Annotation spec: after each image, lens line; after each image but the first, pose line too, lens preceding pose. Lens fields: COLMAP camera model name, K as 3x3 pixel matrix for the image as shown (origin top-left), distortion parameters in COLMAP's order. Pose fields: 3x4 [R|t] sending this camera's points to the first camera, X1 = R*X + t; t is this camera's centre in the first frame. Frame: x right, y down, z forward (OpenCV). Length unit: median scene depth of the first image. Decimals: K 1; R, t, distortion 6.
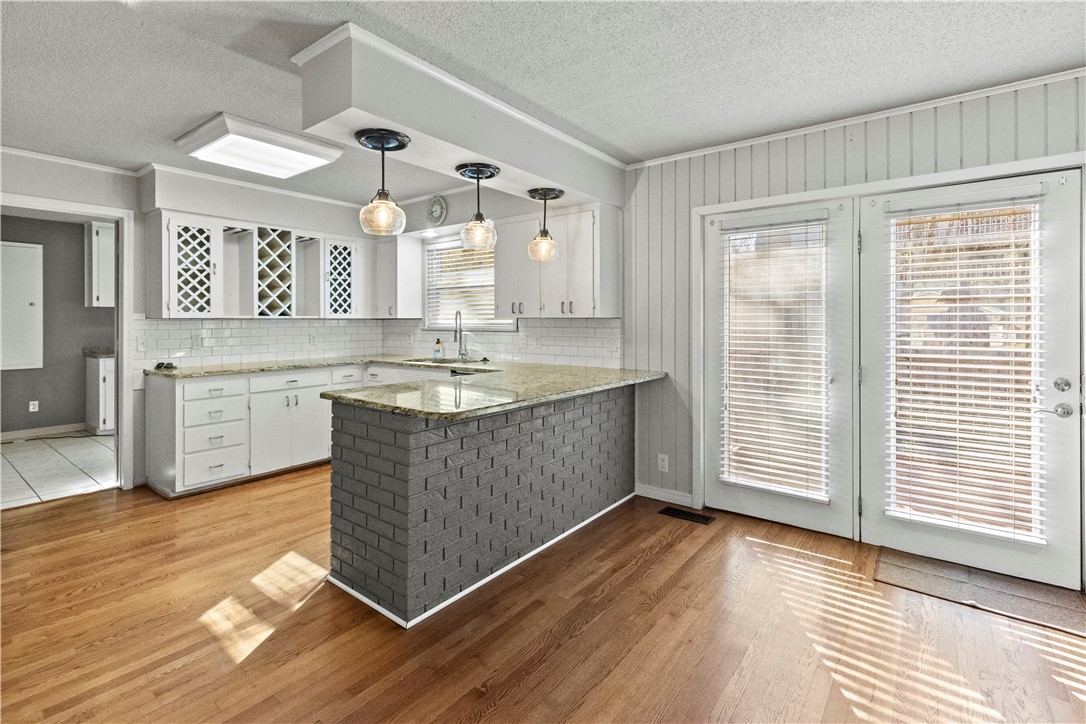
lens RADIAL K [[504.8, 0, 541.9], [0, 504.8, 319.5], [0, 0, 1]] dist [0.009346, -0.004377]
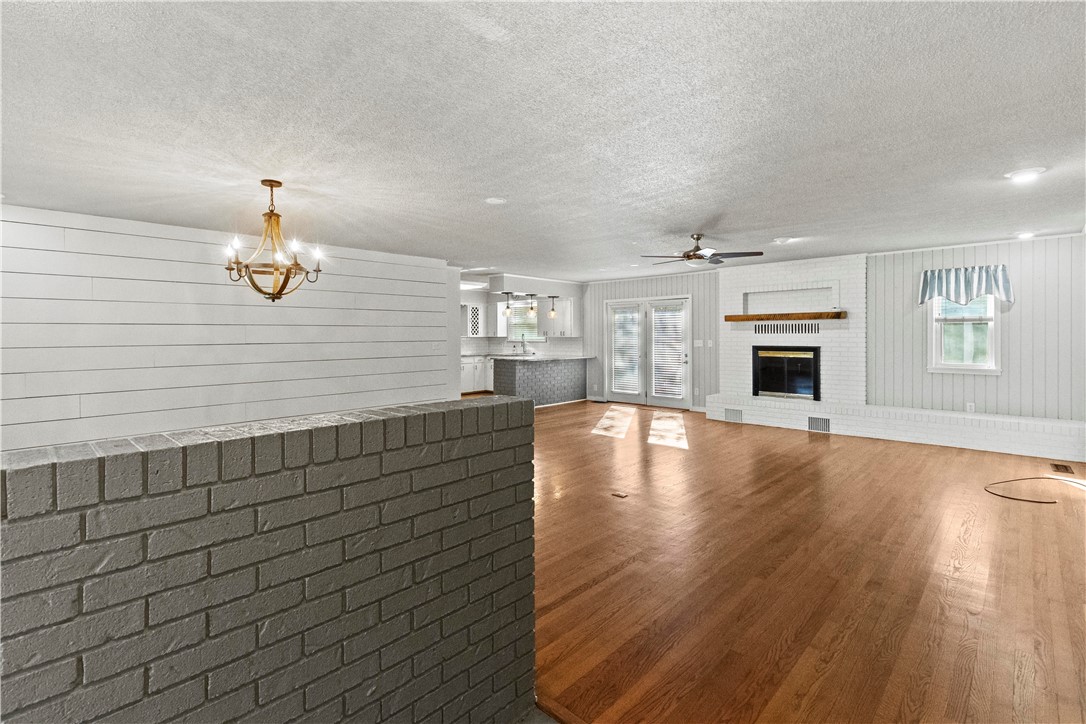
lens RADIAL K [[504.8, 0, 545.0], [0, 504.8, 338.6], [0, 0, 1]] dist [0.009346, -0.004377]
pose [[0.996210, -0.000659, -0.086982, 0.190673], [0.001453, 0.999958, 0.009068, -0.020073], [0.086972, -0.009160, 0.996169, -1.753543]]
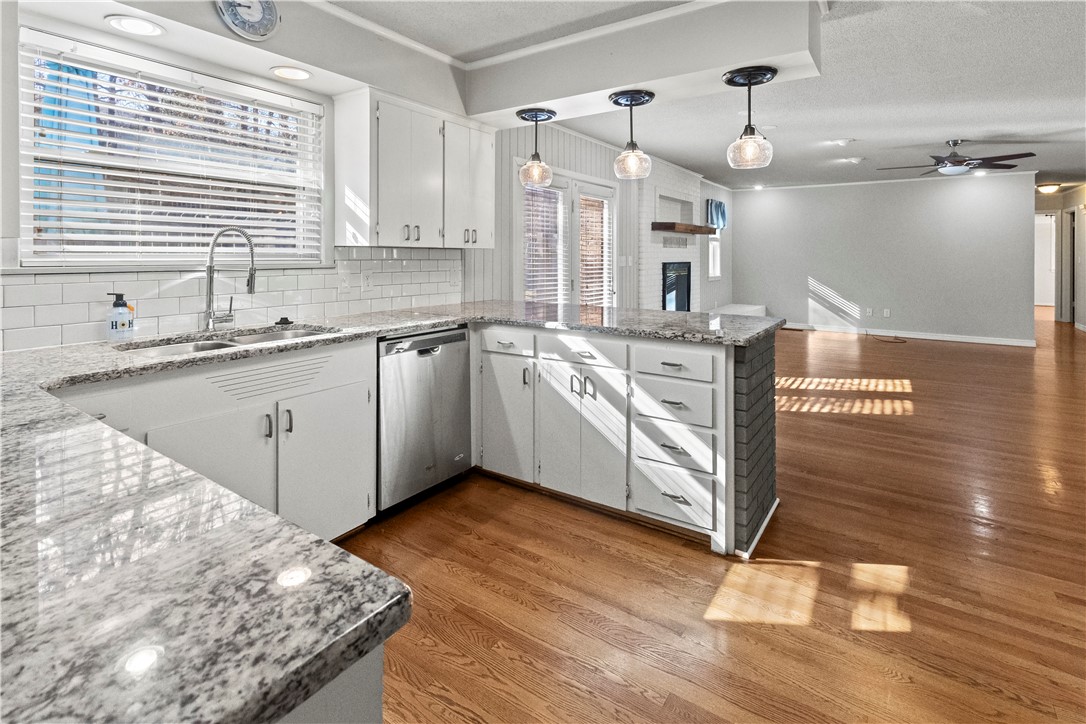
lens RADIAL K [[504.8, 0, 550.1], [0, 504.8, 251.6], [0, 0, 1]] dist [0.009346, -0.004377]
pose [[-0.056608, 0.007224, 0.998370, -0.784744], [-0.004817, 0.999960, -0.007508, 0.008157], [-0.998385, -0.005234, -0.056571, 0.874015]]
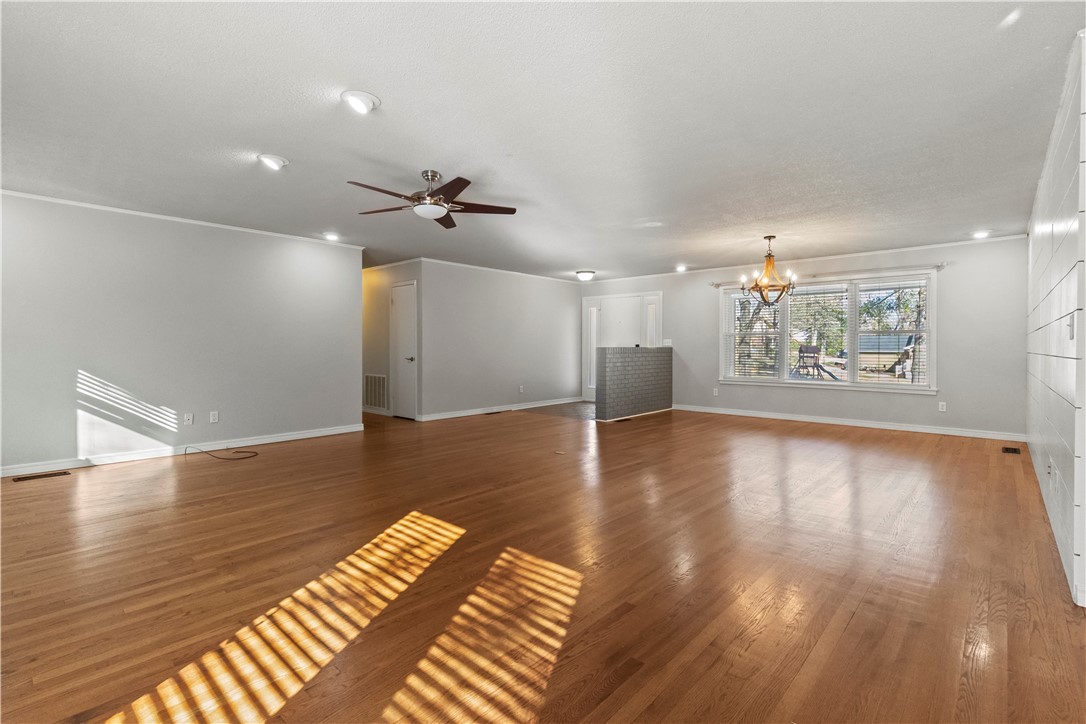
lens RADIAL K [[504.8, 0, 534.3], [0, 504.8, 354.7], [0, 0, 1]] dist [0.009346, -0.004377]
pose [[-0.995493, -0.000244, 0.094832, 0.196451], [0.001019, 0.999911, 0.013273, 0.045006], [-0.094827, 0.013310, -0.995405, 0.705451]]
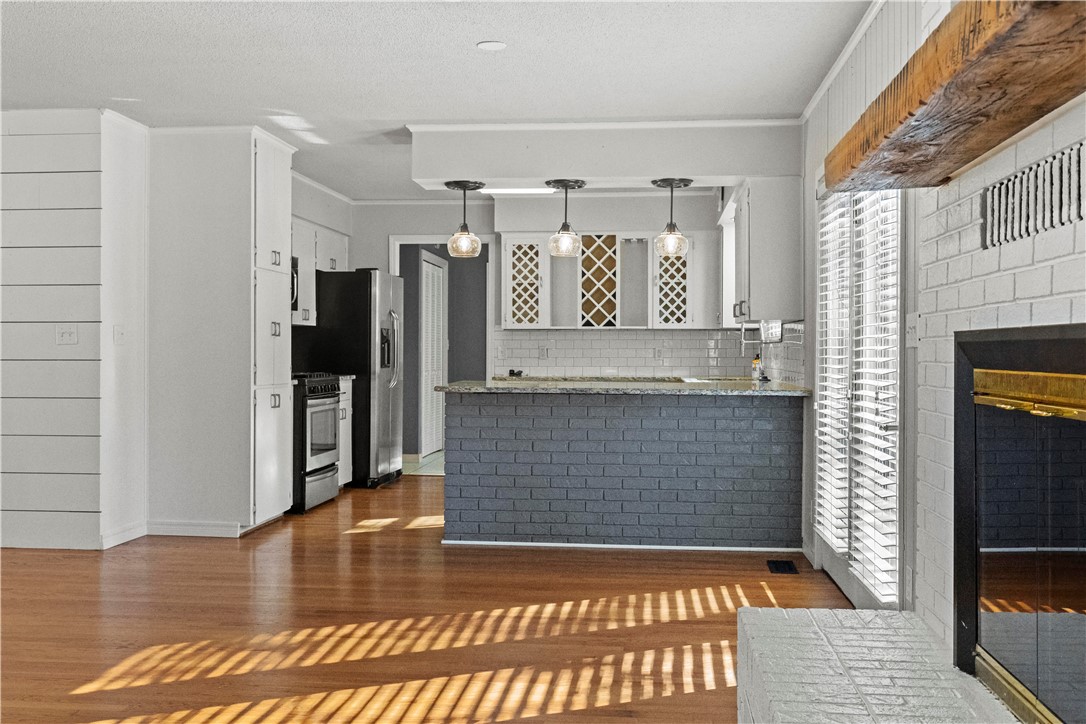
lens RADIAL K [[1076.9, 0, 540.7], [0, 1076.9, 360.5], [0, 0, 1]] dist [0.064409, 0.000000]
pose [[0.520397, 0.011421, -0.853848, 1.296354], [-0.002192, 0.999925, 0.012039, 0.037378], [0.853921, -0.004393, 0.520383, -0.170338]]
